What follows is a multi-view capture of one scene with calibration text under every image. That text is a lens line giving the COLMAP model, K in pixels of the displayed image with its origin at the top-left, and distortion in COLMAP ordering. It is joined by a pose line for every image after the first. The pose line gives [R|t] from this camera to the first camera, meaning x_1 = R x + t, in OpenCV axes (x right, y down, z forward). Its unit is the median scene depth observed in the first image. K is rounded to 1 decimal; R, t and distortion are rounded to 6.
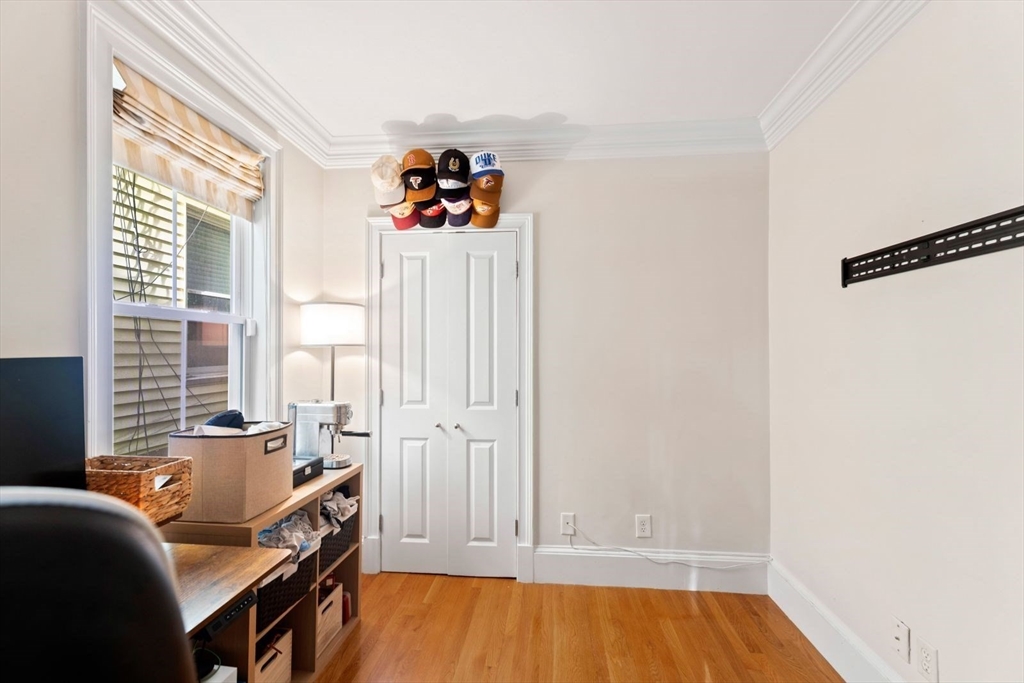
lens RADIAL K [[434.2, 0, 510.7], [0, 434.2, 344.8], [0, 0, 1]] dist [0.005909, 0.000052]
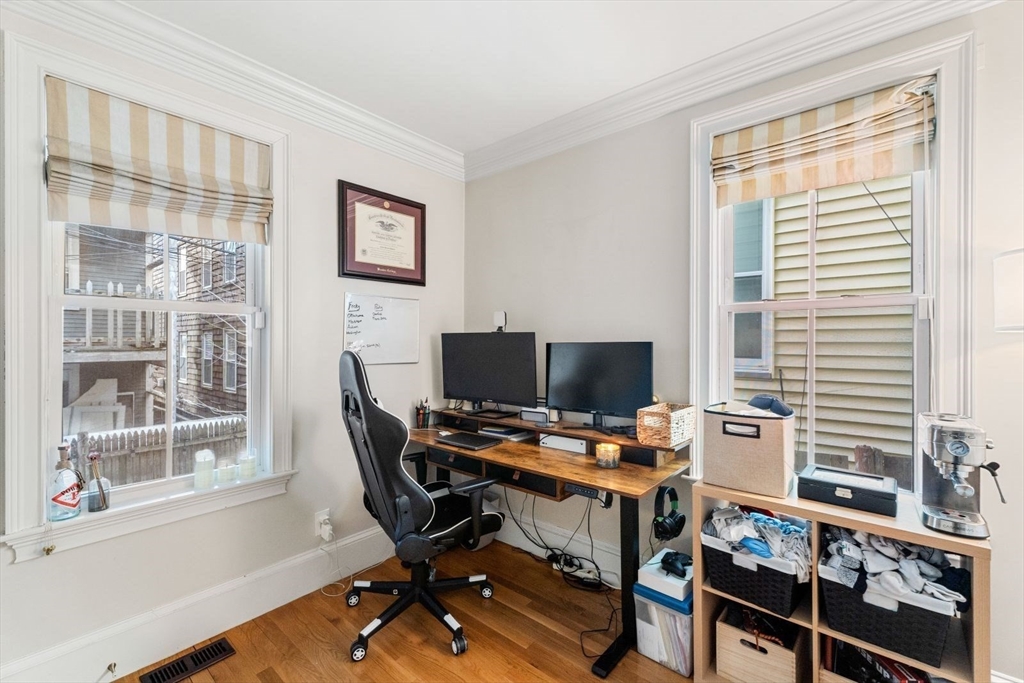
lens RADIAL K [[434.2, 0, 520.6], [0, 434.2, 341.0], [0, 0, 1]] dist [0.005909, 0.000052]
pose [[-0.556399, 0.000825, -0.830915, 0.386961], [0.010584, 0.999925, -0.006094, 0.013572], [0.830848, -0.012185, -0.556366, 0.741827]]
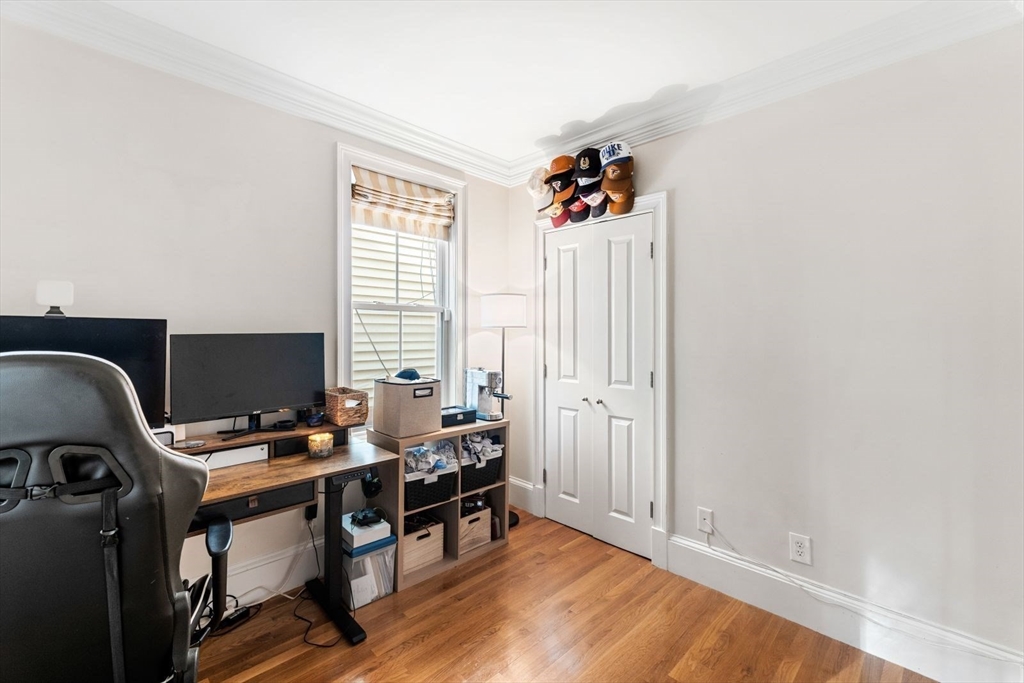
lens RADIAL K [[434.2, 0, 500.4], [0, 434.2, 328.3], [0, 0, 1]] dist [0.005909, 0.000052]
pose [[0.762984, -0.000174, -0.646417, 0.412760], [0.002389, 0.999994, 0.002550, 0.001695], [0.646413, -0.003490, 0.762980, 0.017466]]
